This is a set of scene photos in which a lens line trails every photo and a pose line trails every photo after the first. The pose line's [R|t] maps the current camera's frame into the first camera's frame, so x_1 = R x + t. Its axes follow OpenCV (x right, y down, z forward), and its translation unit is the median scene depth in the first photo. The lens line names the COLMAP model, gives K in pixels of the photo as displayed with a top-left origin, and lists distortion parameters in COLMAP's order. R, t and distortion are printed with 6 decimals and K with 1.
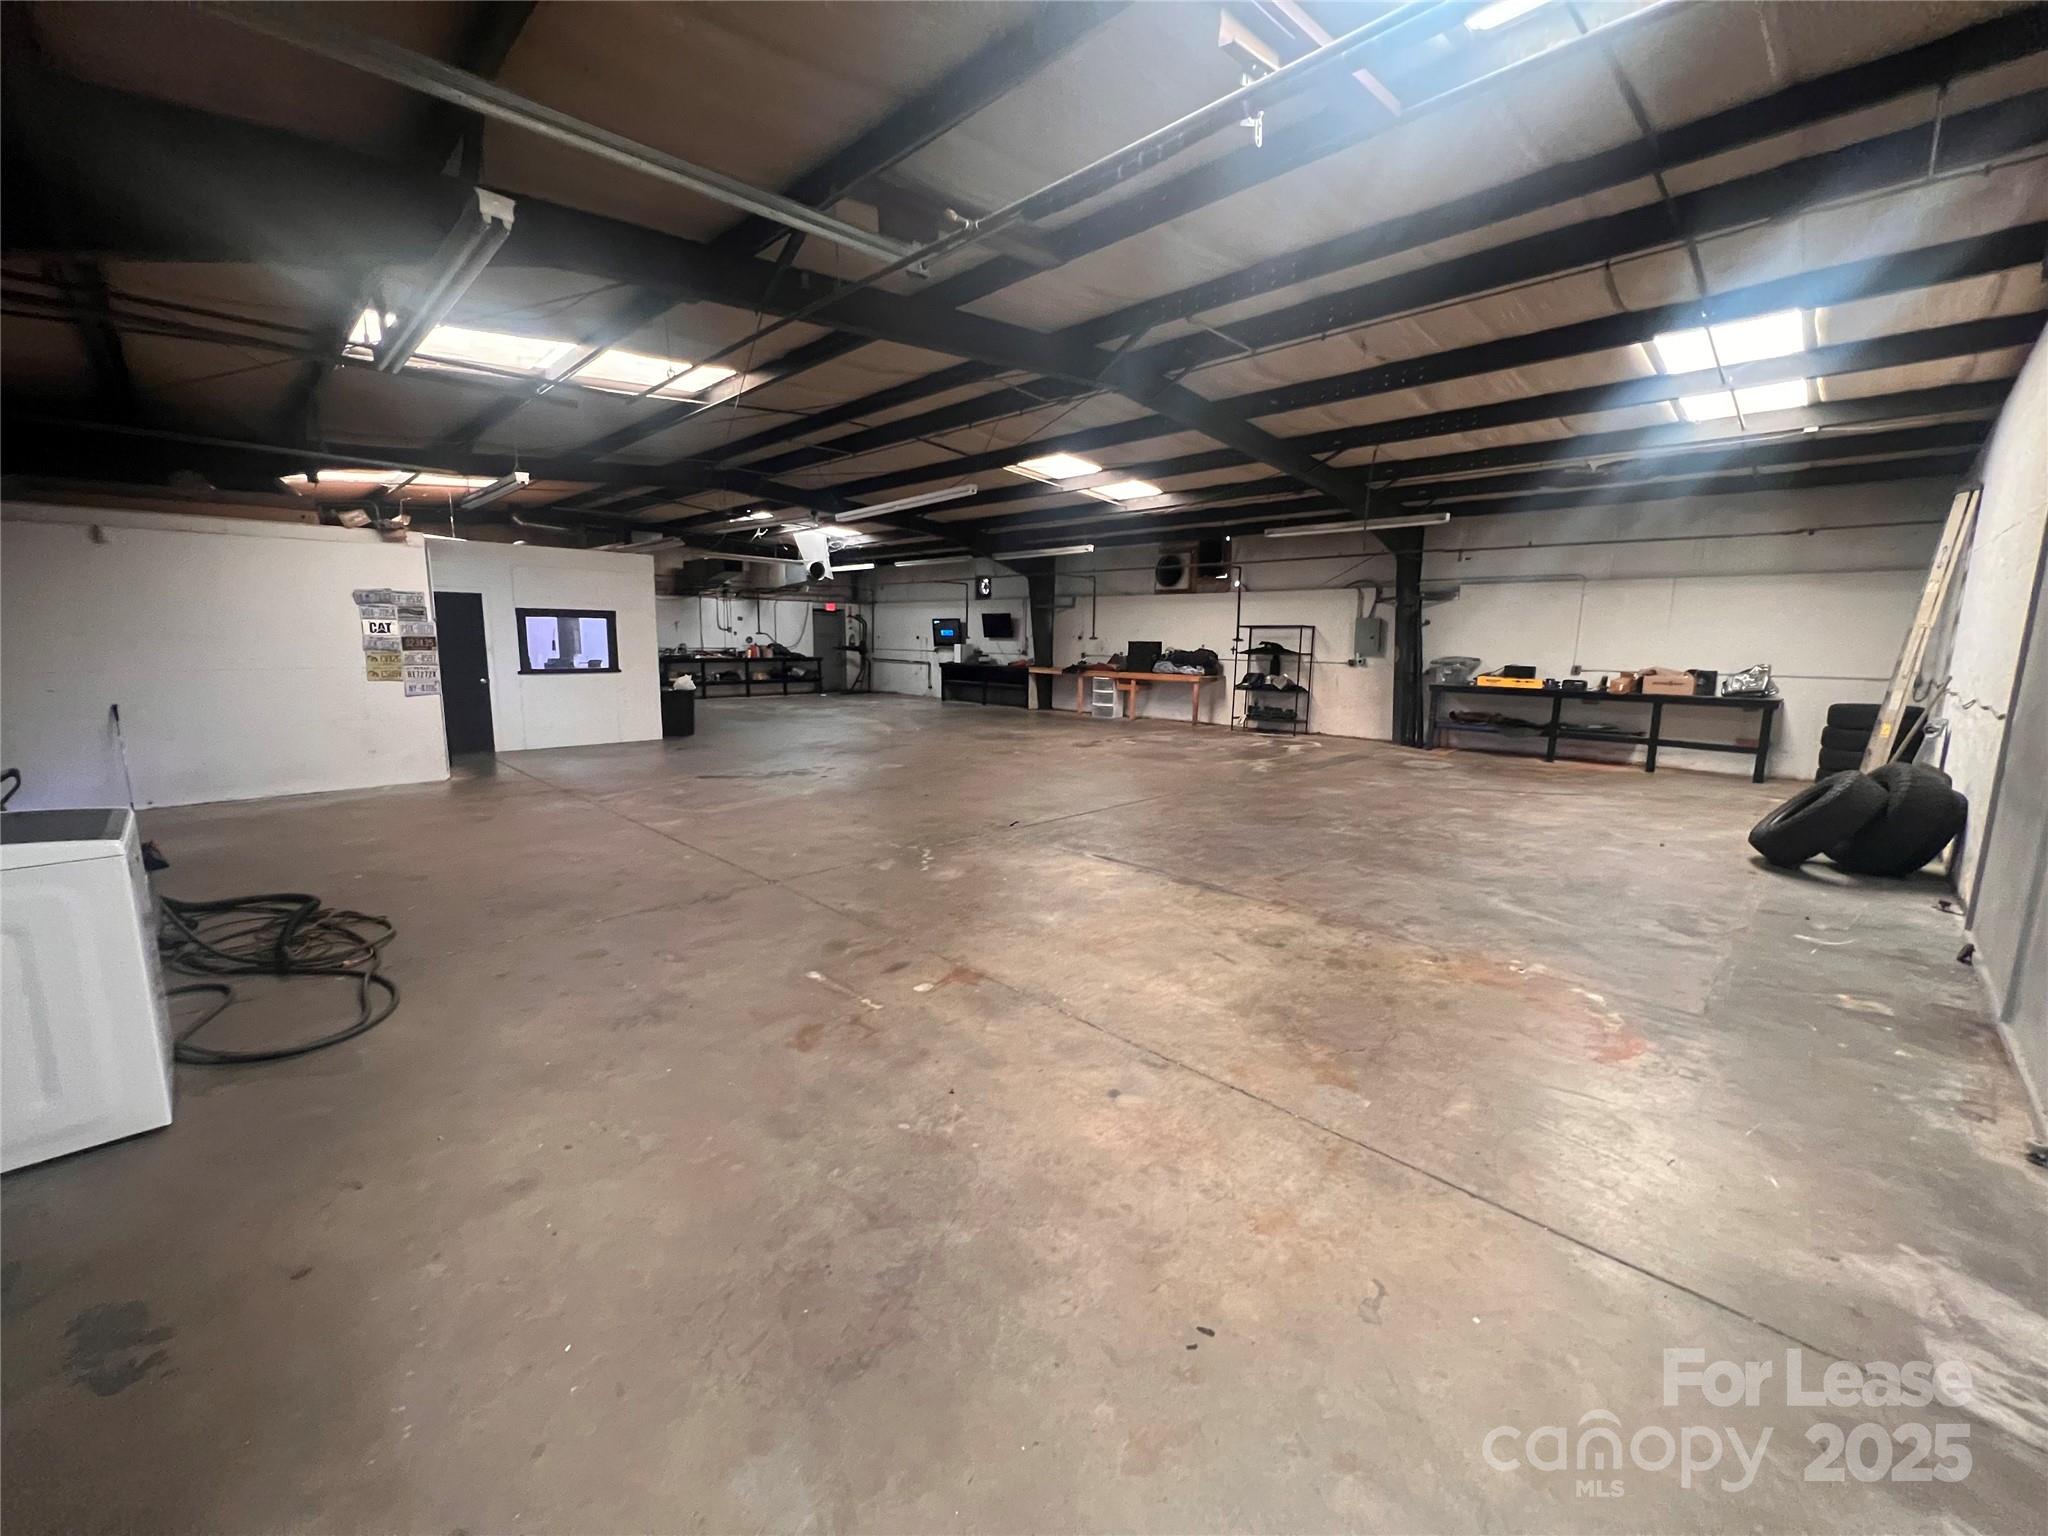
lens RADIAL K [[816.8, 0, 1015.6], [0, 816.8, 761.4], [0, 0, 1]] dist [-0.001814, -0.000680]
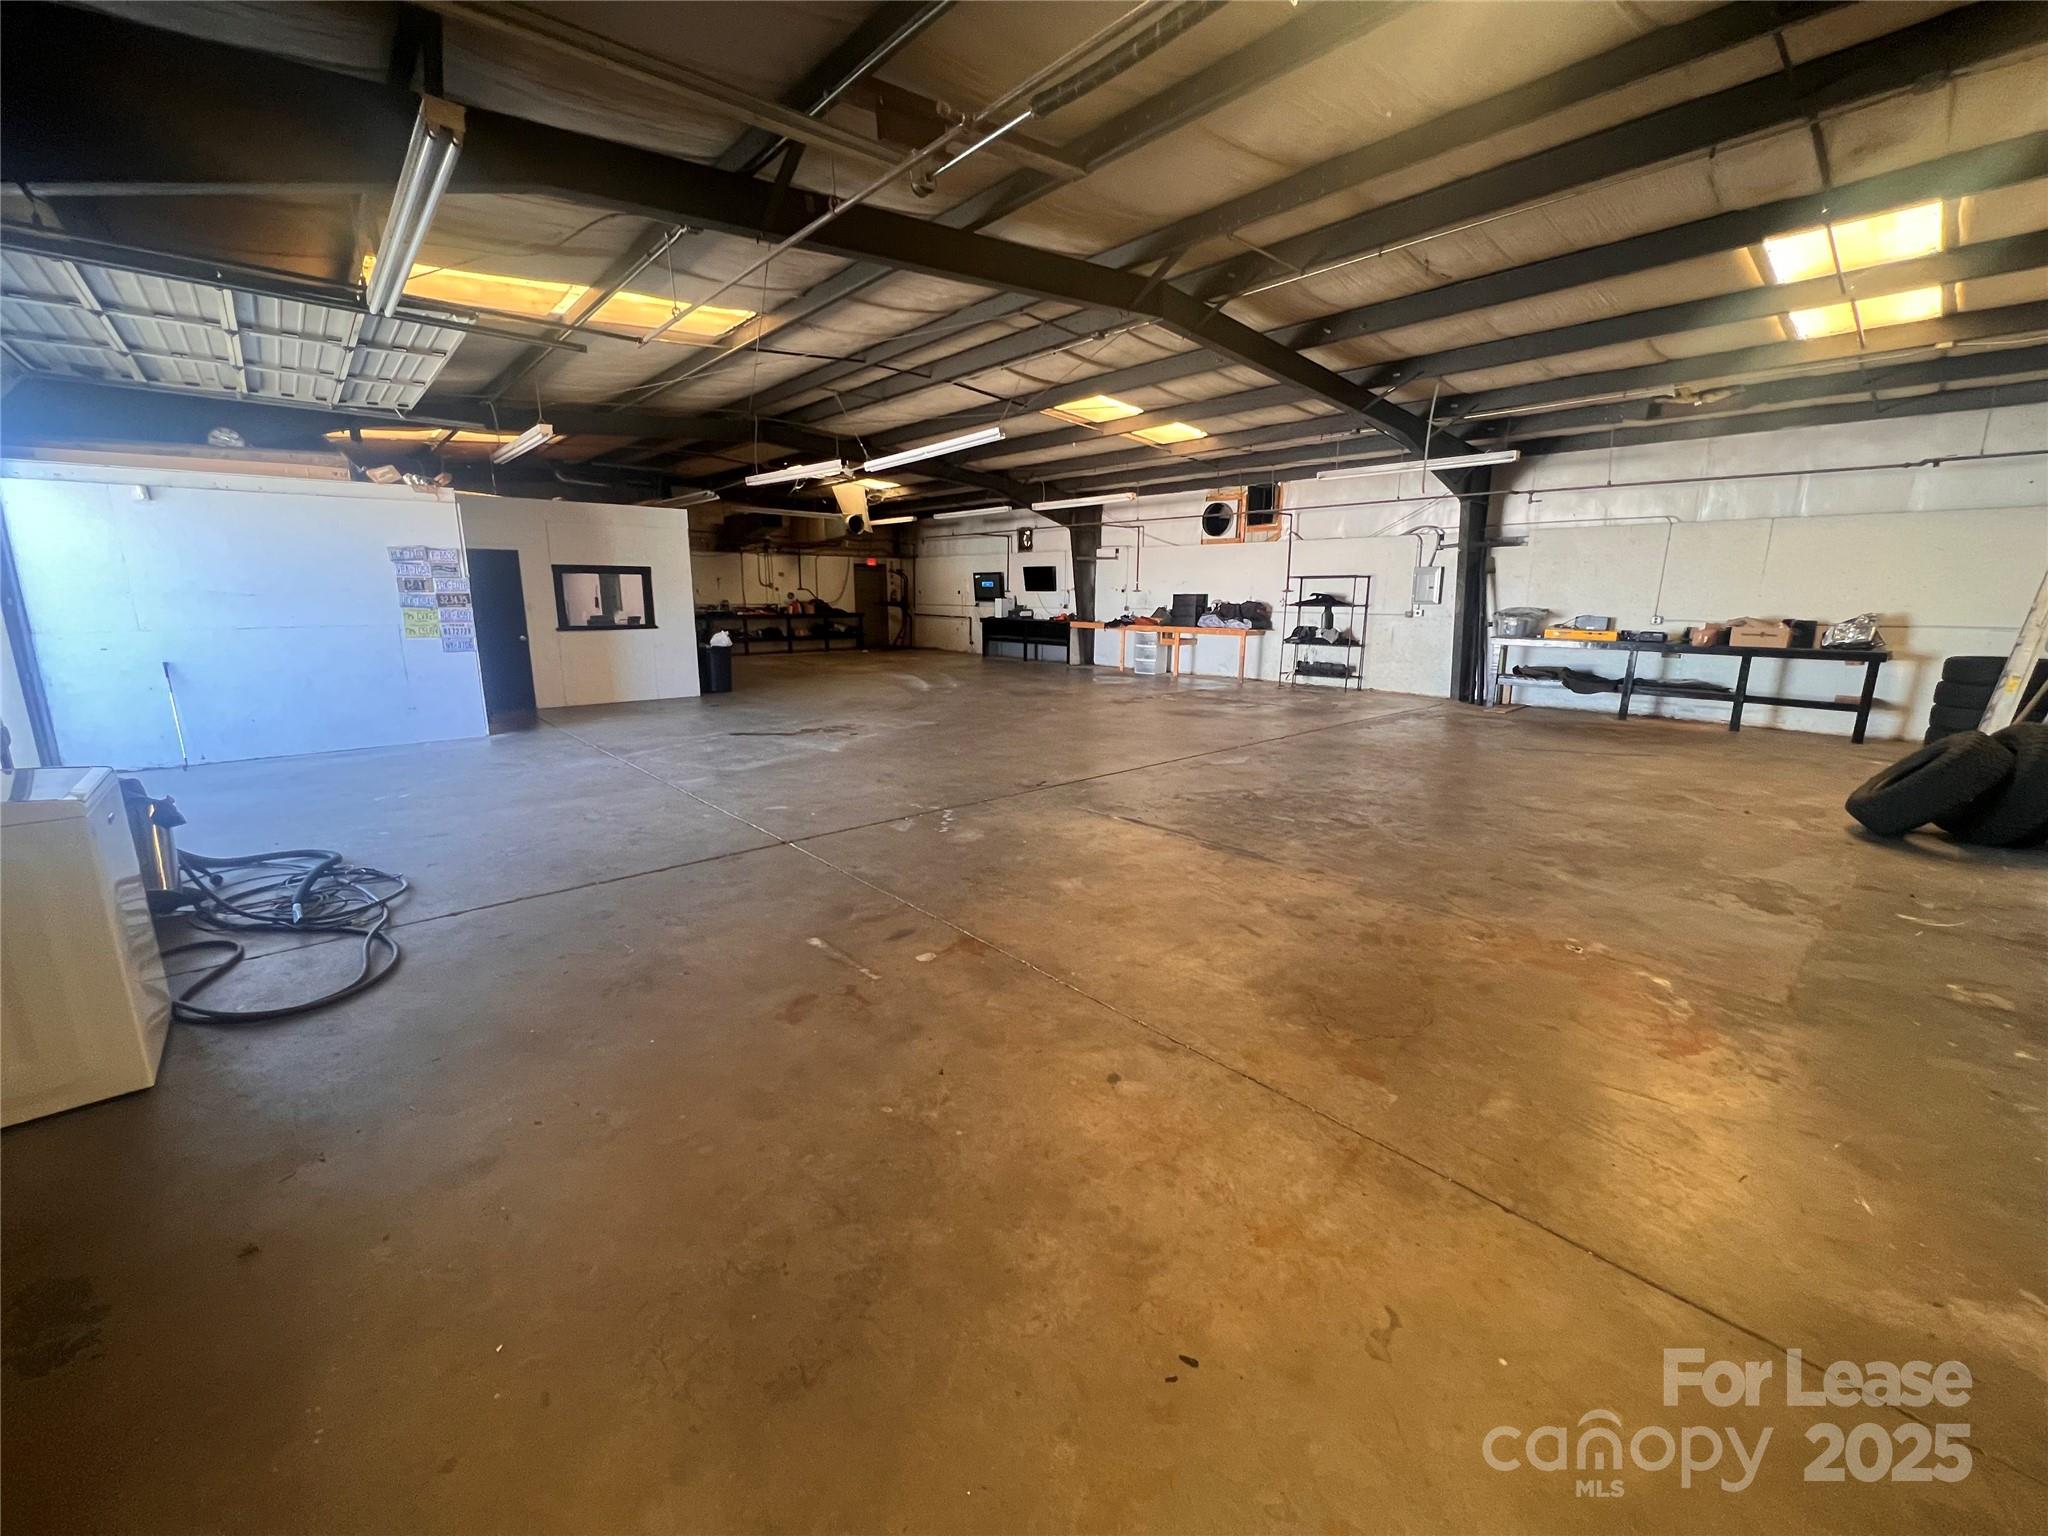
lens RADIAL K [[816.8, 0, 1015.6], [0, 816.8, 761.4], [0, 0, 1]] dist [-0.001814, -0.000680]
pose [[0.998186, 0.004487, -0.060041, 0.045160], [-0.001278, 0.998574, 0.053373, -0.002348], [0.060195, -0.053200, 0.996768, 0.063434]]
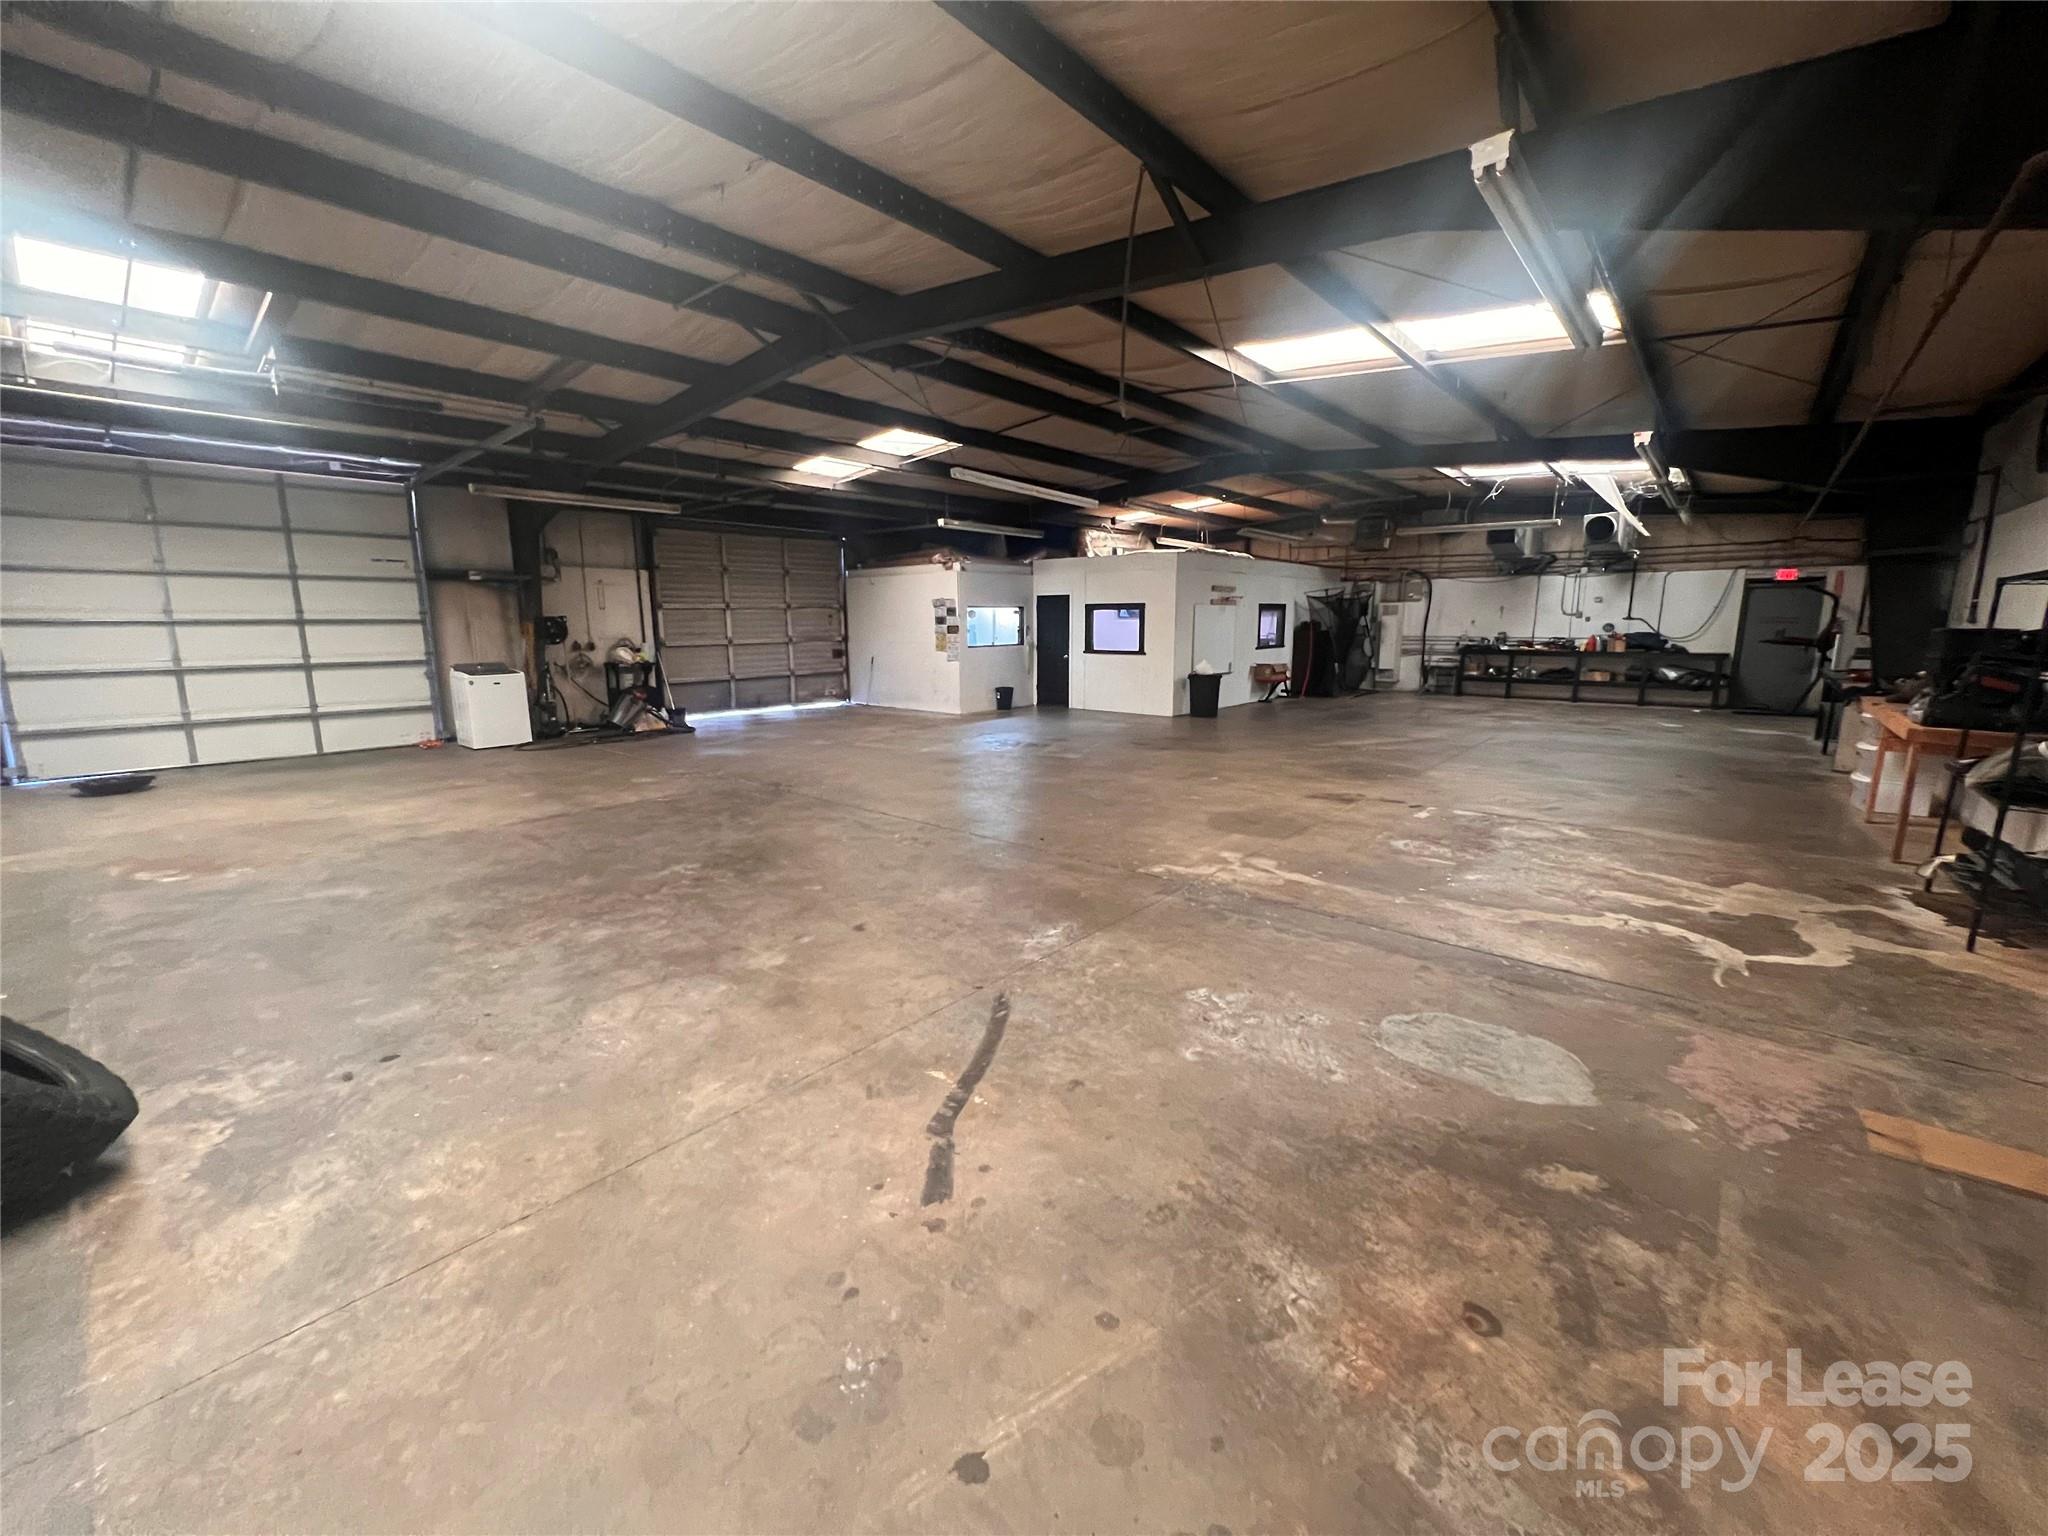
lens RADIAL K [[816.8, 0, 1015.6], [0, 816.8, 761.4], [0, 0, 1]] dist [-0.001814, -0.000680]
pose [[0.070581, 0.156170, -0.985205, 2.076587], [-0.145802, 0.978676, 0.144690, -0.307655], [0.986793, 0.133432, 0.091845, 2.192395]]
